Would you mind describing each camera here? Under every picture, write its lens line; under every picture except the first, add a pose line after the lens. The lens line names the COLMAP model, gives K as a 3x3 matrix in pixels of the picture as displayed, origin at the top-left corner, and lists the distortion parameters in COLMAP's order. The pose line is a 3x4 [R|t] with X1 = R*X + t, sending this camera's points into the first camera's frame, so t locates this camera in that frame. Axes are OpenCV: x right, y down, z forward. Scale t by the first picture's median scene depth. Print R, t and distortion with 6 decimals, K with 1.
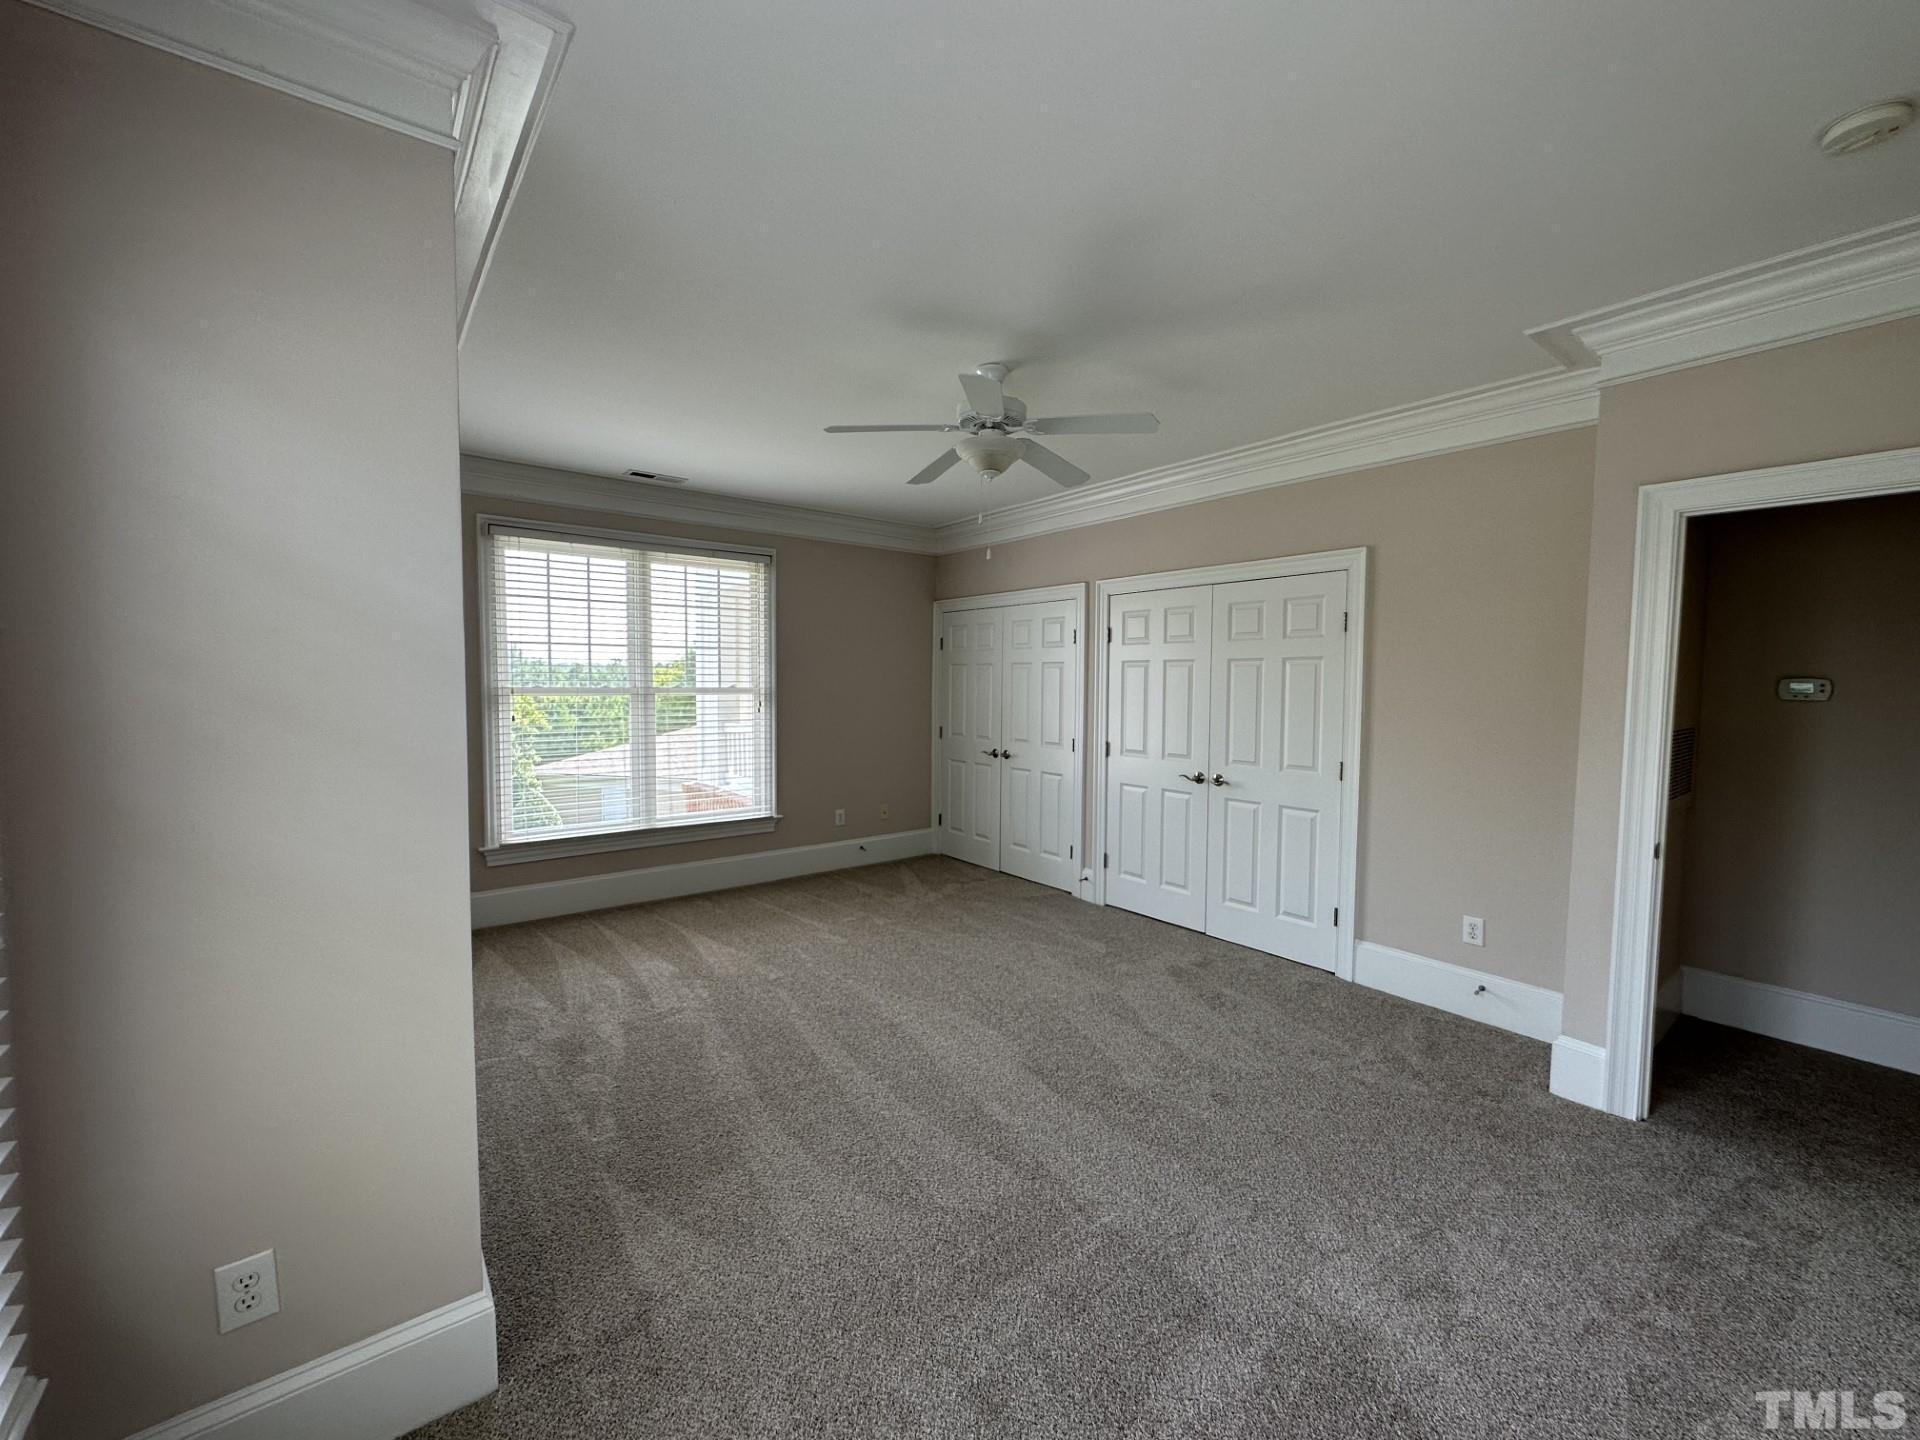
lens RADIAL K [[773.6, 0, 960.0], [0, 773.6, 720.0], [0, 0, 1]] dist [-0.001622, -0.000259]
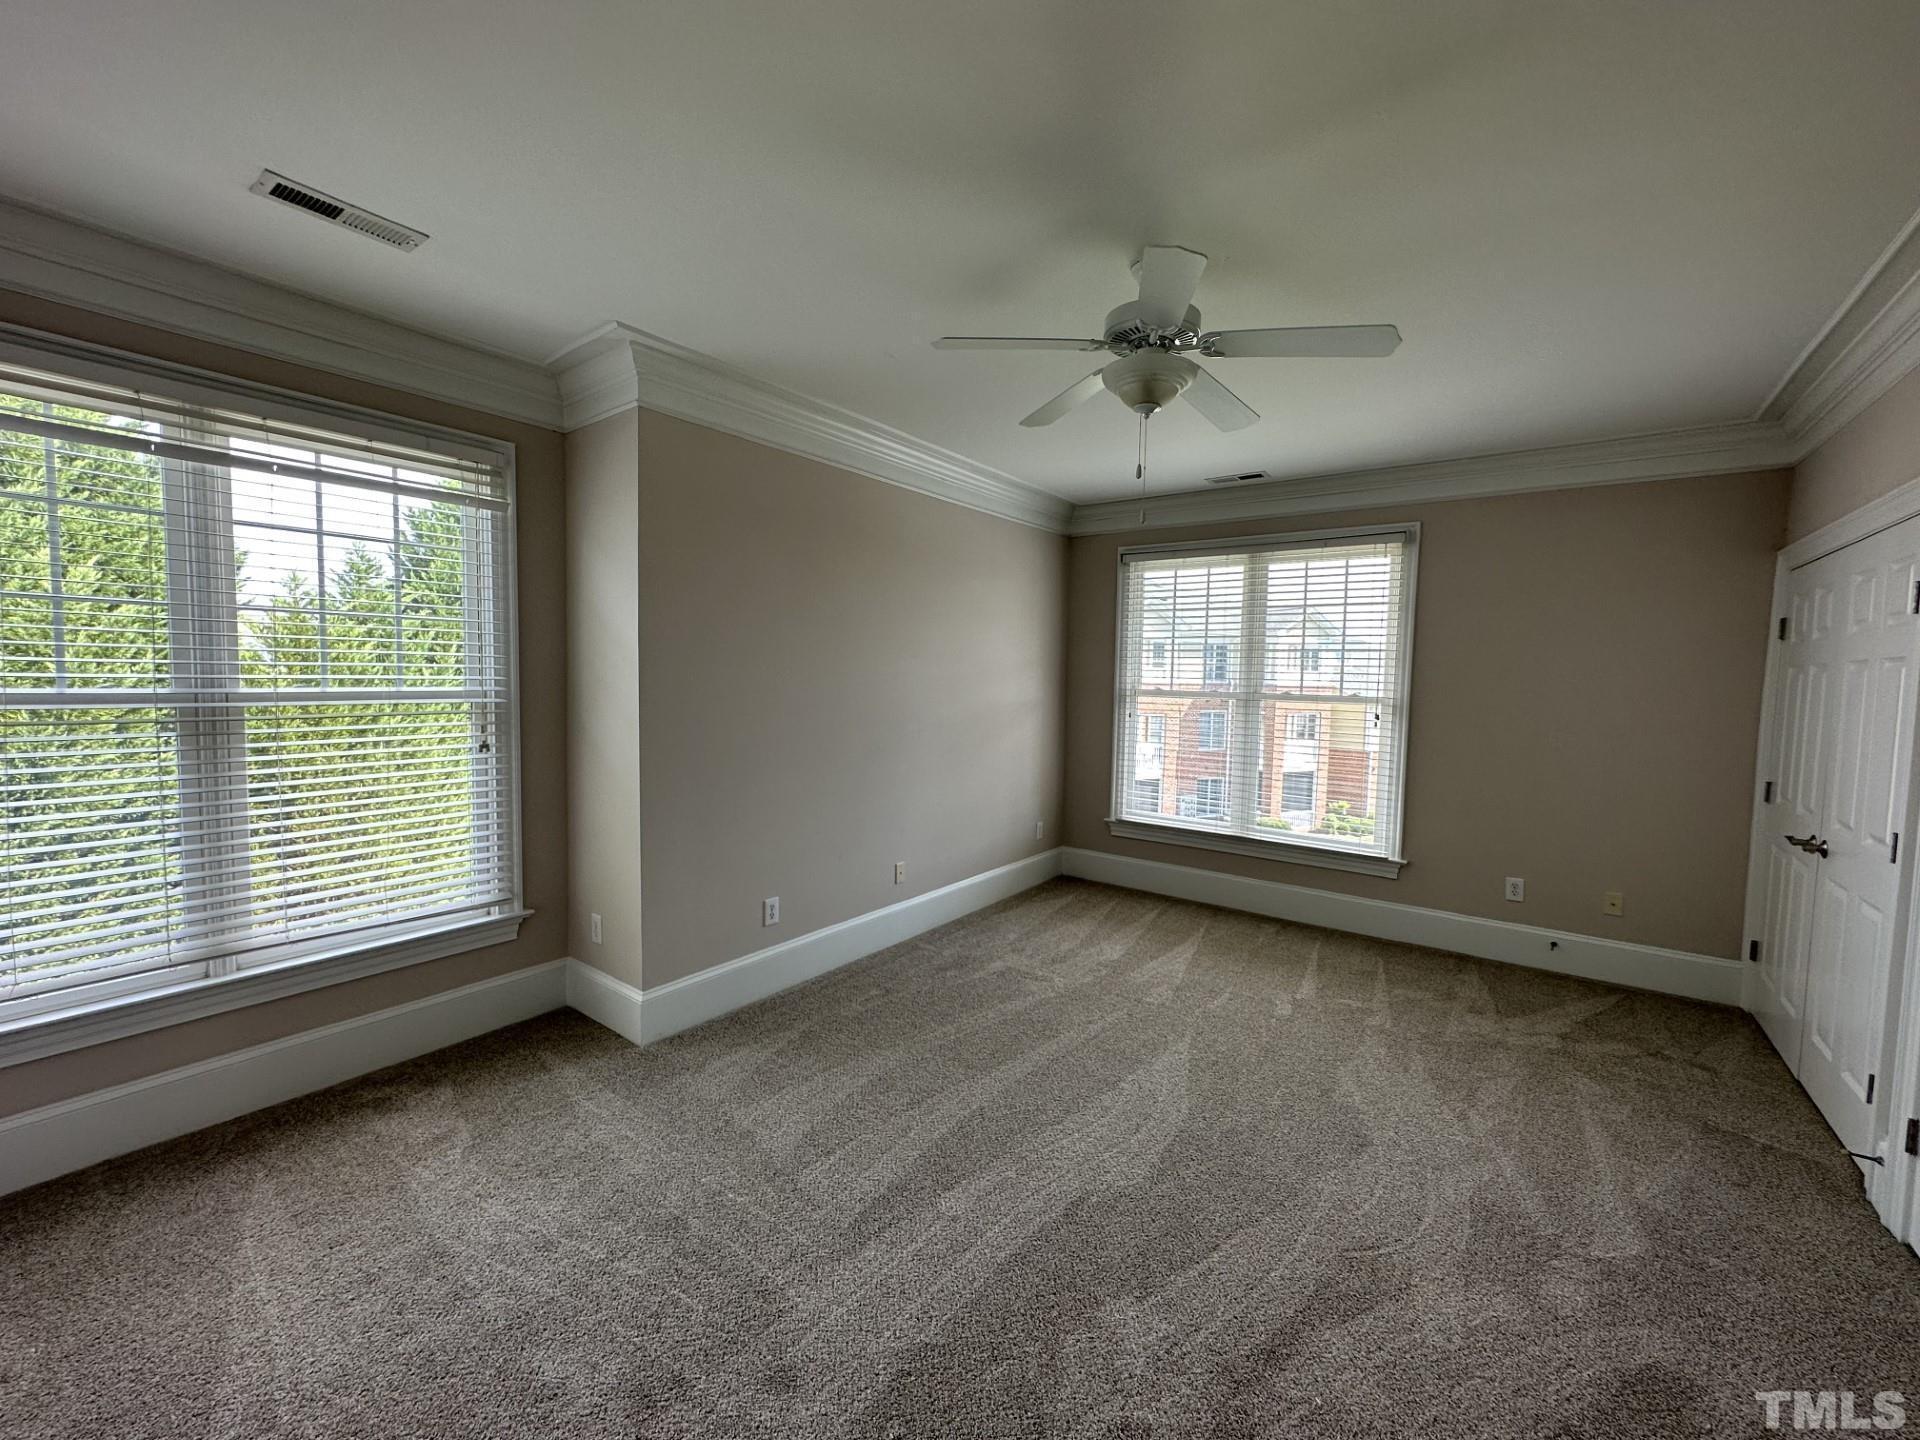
lens RADIAL K [[770.5, 0, 960.0], [0, 770.5, 720.0], [0, 0, 1]] dist [0.001020, 0.000104]
pose [[0.259761, 0.056828, -0.963999, 0.440843], [-0.069333, 0.996788, 0.040079, -0.021263], [0.963181, 0.056426, 0.262867, 0.390745]]
